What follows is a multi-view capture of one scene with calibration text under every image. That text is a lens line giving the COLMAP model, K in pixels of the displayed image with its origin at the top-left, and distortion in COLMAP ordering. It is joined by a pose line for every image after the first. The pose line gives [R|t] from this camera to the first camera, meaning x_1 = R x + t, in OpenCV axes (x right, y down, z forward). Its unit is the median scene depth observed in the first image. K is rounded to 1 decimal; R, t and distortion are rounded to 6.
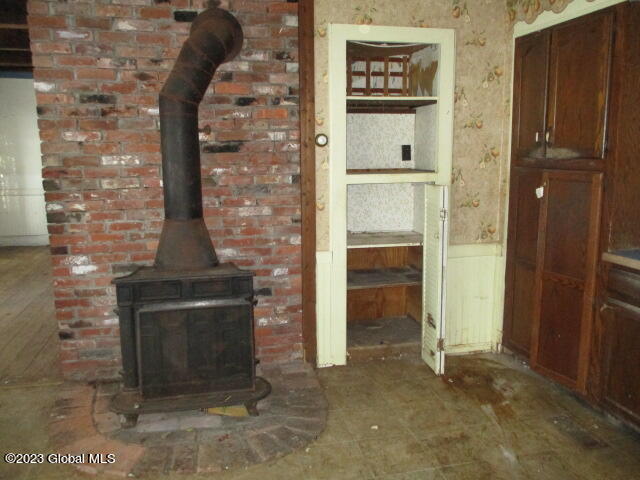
lens RADIAL K [[533.4, 0, 320.3], [0, 533.4, 241.2], [0, 0, 1]] dist [-0.031257, 0.012173]
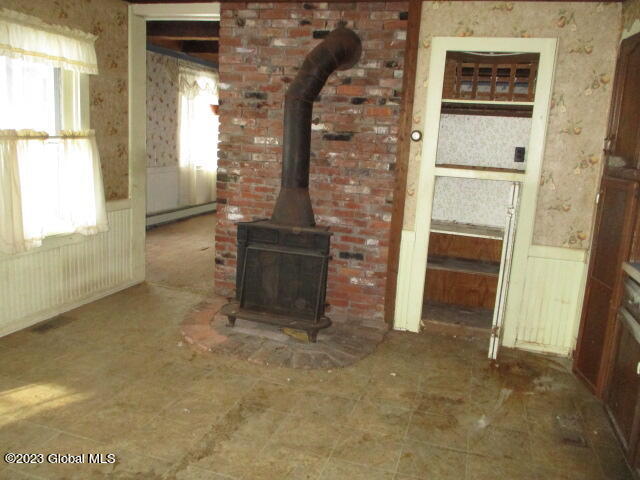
lens RADIAL K [[533.4, 0, 318.2], [0, 533.4, 241.3], [0, 0, 1]] dist [-0.031257, 0.012173]
pose [[0.867564, 0.153677, -0.472987, 0.422494], [-0.151991, 0.987487, 0.042056, 0.024721], [0.473531, 0.035403, 0.880065, -0.133876]]
